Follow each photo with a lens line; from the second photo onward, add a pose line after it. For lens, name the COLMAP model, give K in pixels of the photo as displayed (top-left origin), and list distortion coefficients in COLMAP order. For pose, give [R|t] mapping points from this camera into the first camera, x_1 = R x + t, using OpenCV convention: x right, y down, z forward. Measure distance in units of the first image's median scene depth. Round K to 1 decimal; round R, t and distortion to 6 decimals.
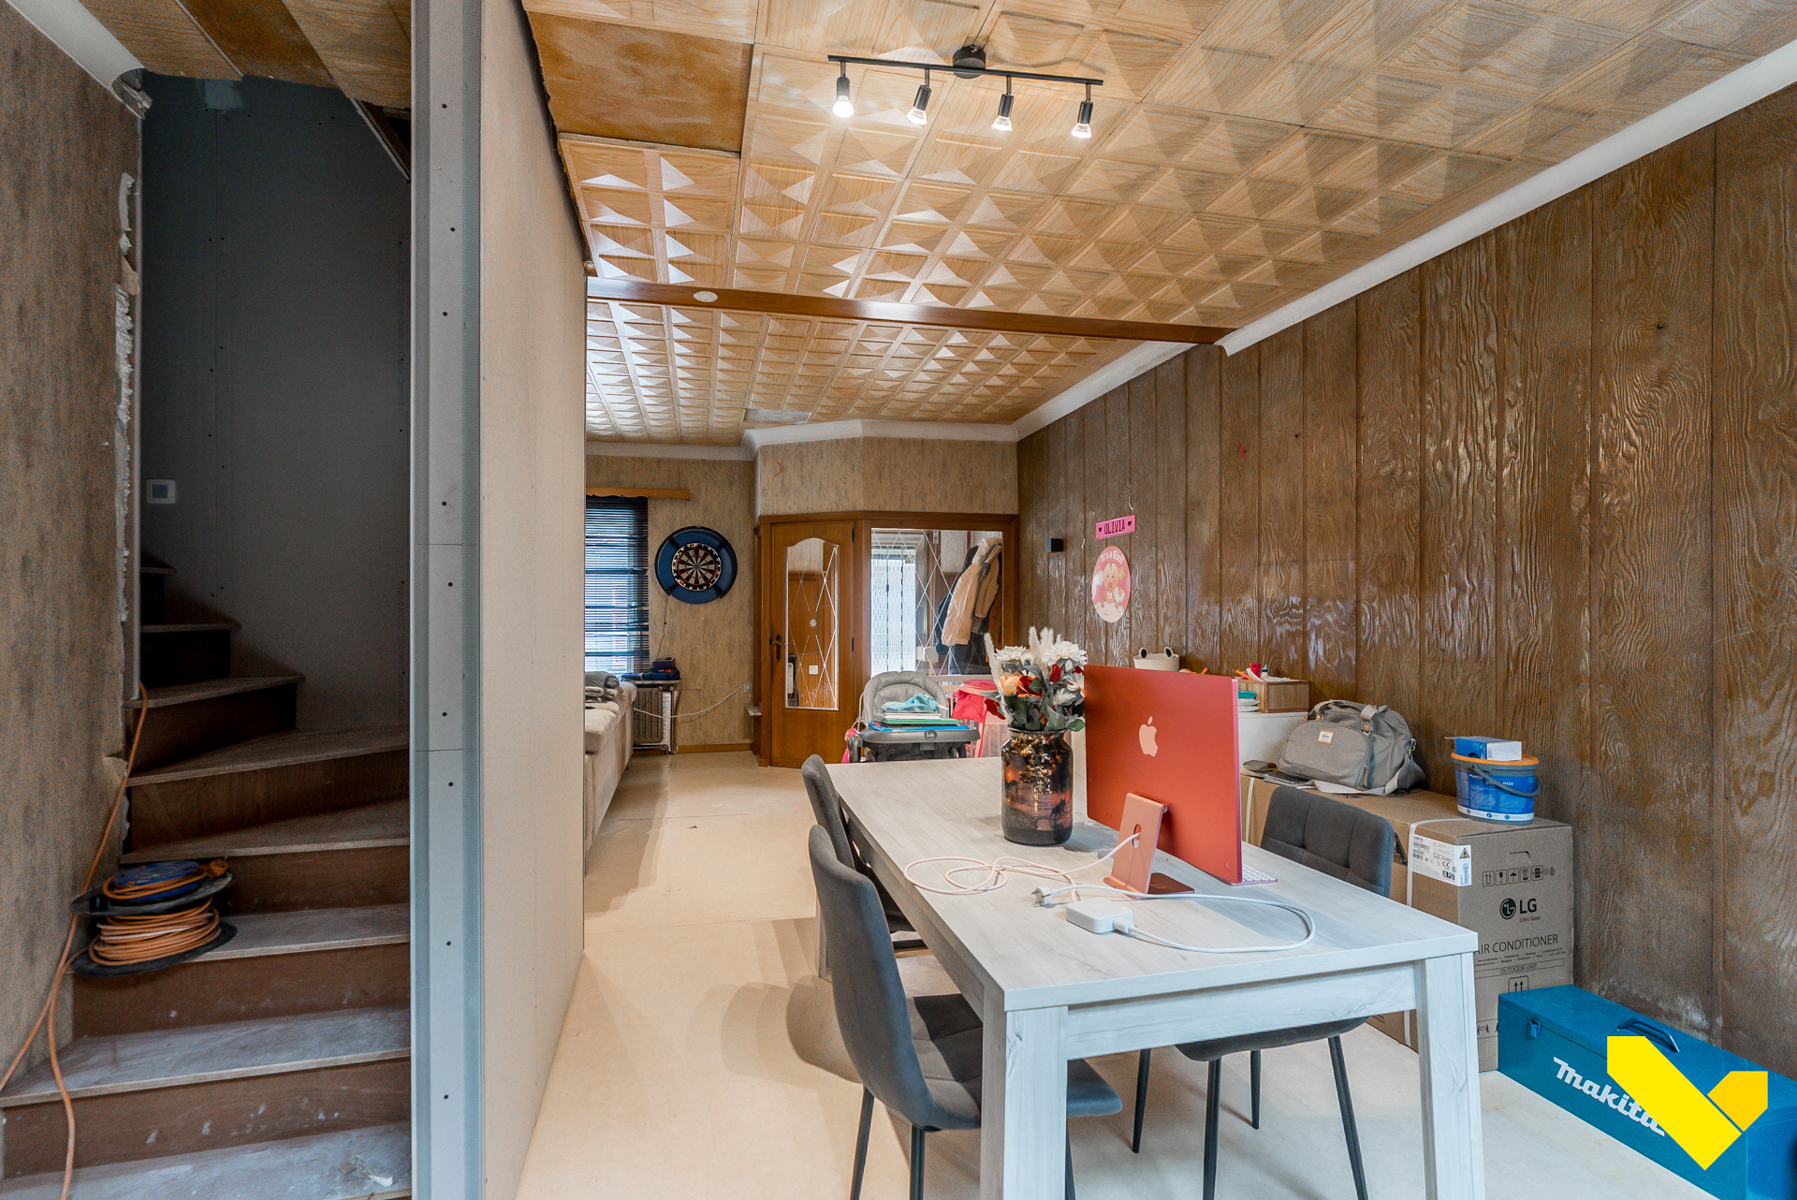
lens RADIAL K [[817.4, 0, 899.5], [0, 817.4, 606.6], [0, 0, 1]] dist [-0.001913, -0.000246]
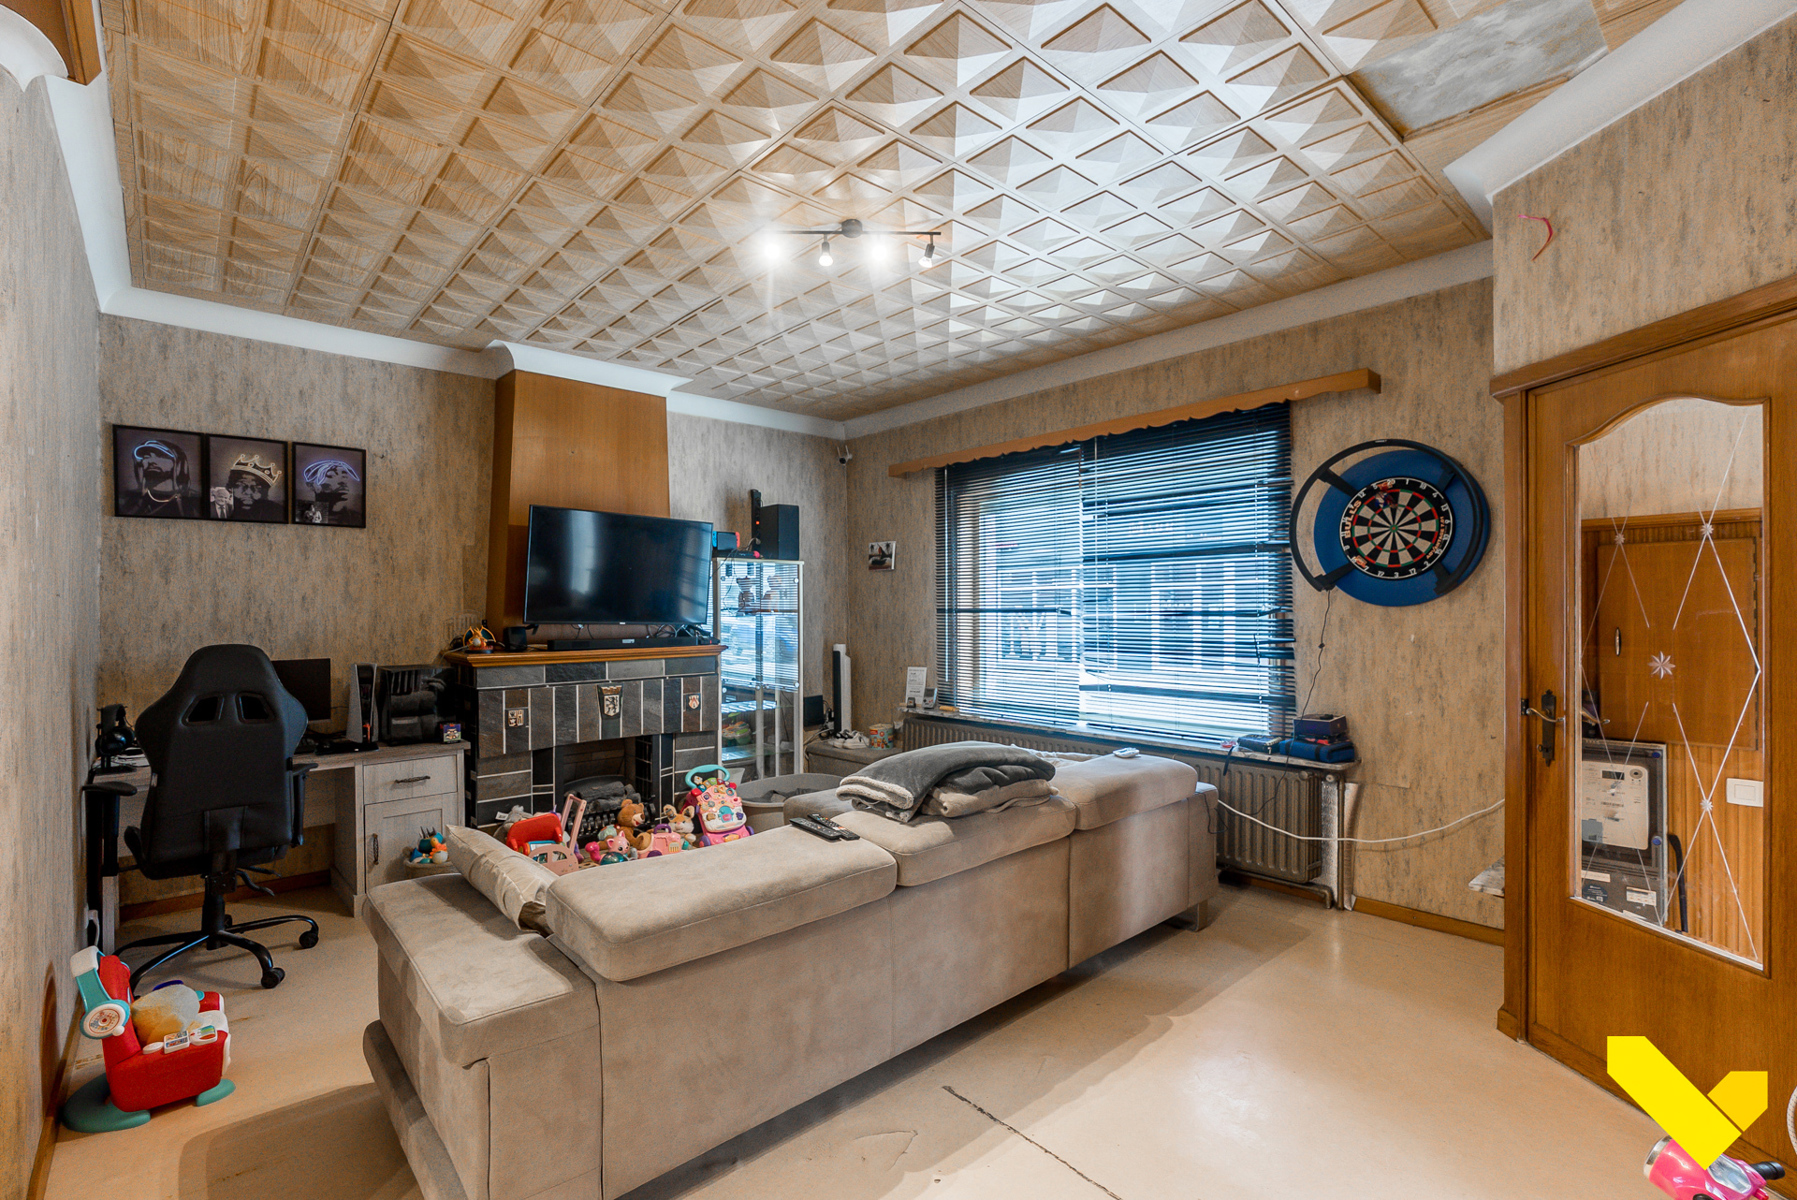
lens RADIAL K [[817.4, 0, 903.8], [0, 817.4, 607.3], [0, 0, 1]] dist [-0.001913, -0.000246]
pose [[0.484308, -0.004669, -0.874885, 0.027465], [0.007687, 0.999970, -0.001081, -0.004507], [0.874864, -0.006201, 0.484329, 0.524695]]
